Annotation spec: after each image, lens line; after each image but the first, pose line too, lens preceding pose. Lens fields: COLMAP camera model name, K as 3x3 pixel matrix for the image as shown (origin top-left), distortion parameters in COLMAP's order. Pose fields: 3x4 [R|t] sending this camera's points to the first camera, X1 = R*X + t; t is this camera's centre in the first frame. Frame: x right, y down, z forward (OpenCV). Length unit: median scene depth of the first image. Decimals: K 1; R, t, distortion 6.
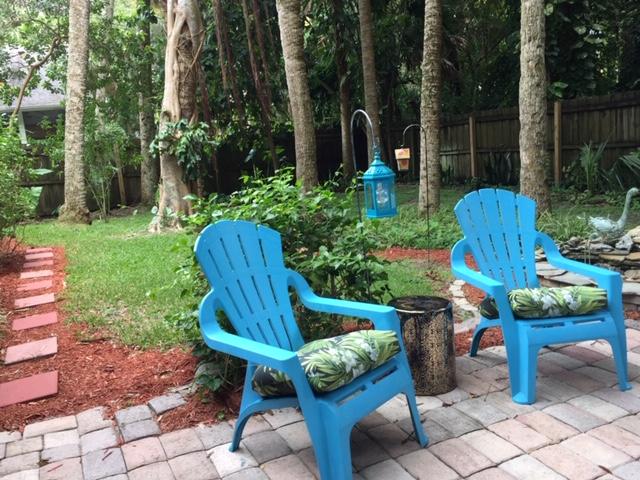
lens RADIAL K [[563.7, 0, 309.4], [0, 563.7, 224.8], [0, 0, 1]] dist [0.030625, -0.023572]
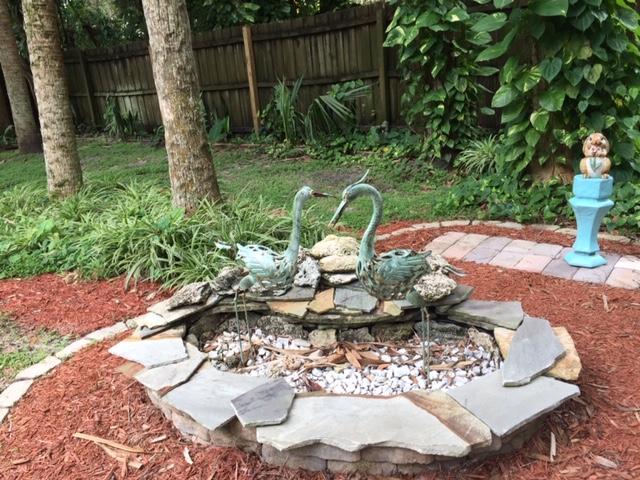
lens RADIAL K [[563.7, 0, 319.6], [0, 563.7, 240.3], [0, 0, 1]] dist [0.030625, -0.023572]
pose [[0.888846, -0.142906, 0.435351, 0.159558], [0.081979, 0.984388, 0.155756, -0.041033], [-0.450813, -0.102753, 0.886685, 0.245693]]
